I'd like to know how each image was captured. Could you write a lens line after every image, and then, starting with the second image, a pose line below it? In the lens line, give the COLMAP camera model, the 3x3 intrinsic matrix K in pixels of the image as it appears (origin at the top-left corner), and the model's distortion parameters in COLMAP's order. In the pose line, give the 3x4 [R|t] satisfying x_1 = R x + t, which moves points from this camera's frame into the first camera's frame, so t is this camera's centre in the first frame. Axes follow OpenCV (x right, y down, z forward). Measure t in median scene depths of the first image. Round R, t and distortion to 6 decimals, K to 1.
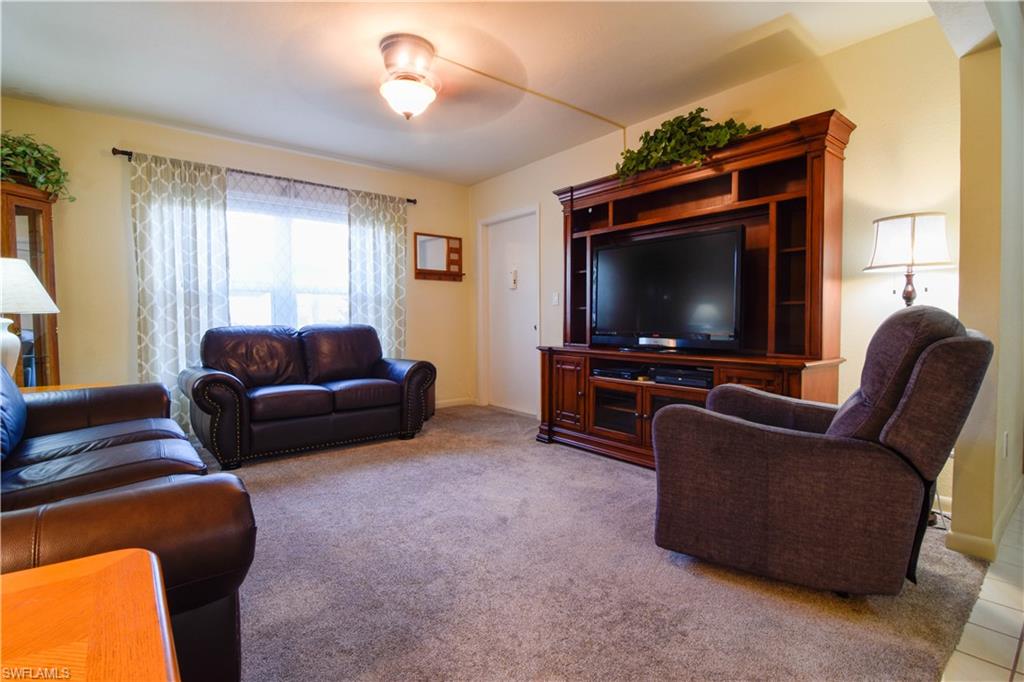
lens RADIAL K [[493.1, 0, 510.6], [0, 493.1, 337.3], [0, 0, 1]] dist [-0.008501, -0.010108]
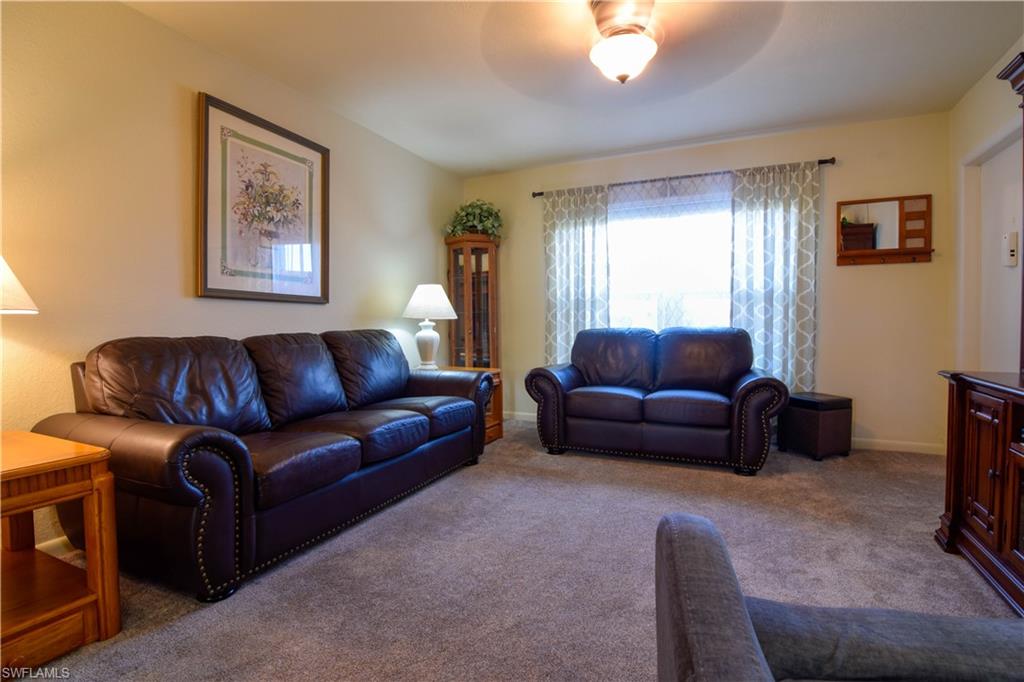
lens RADIAL K [[493.1, 0, 510.6], [0, 493.1, 337.3], [0, 0, 1]] dist [-0.008501, -0.010108]
pose [[0.440496, 0.028219, -0.897311, 0.330897], [-0.025697, 0.999493, 0.018818, -0.017822], [0.897387, 0.014769, 0.440997, 0.324718]]
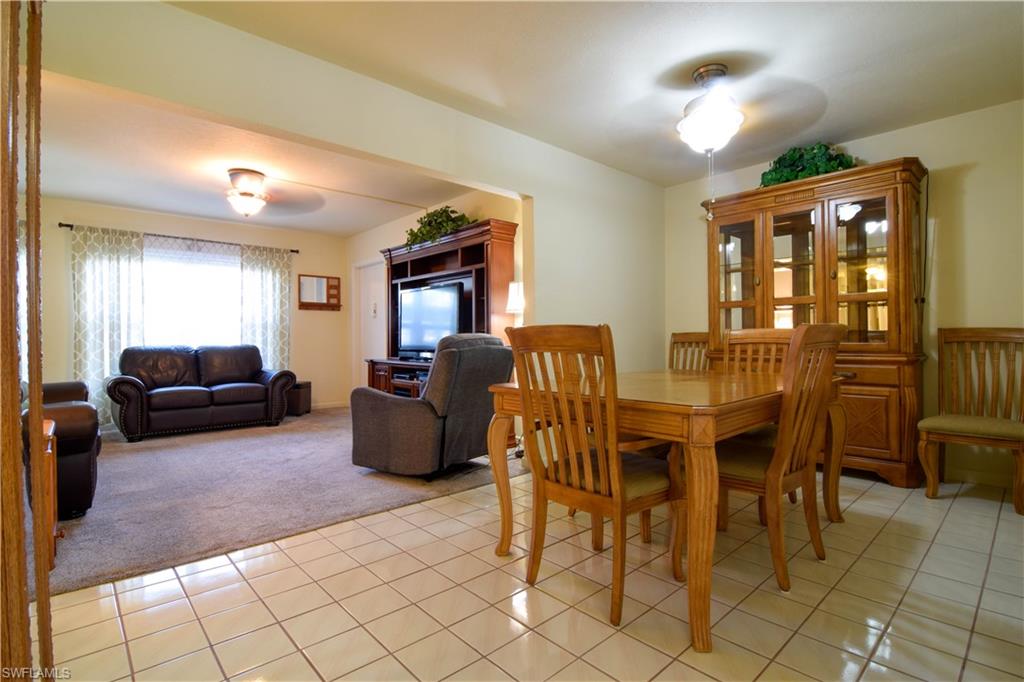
lens RADIAL K [[493.1, 0, 510.6], [0, 493.1, 337.3], [0, 0, 1]] dist [-0.008501, -0.010108]
pose [[0.998472, -0.002768, 0.055196, 0.394153], [0.004884, 0.999256, -0.038252, 0.011174], [-0.055049, 0.038463, 0.997743, -0.445288]]
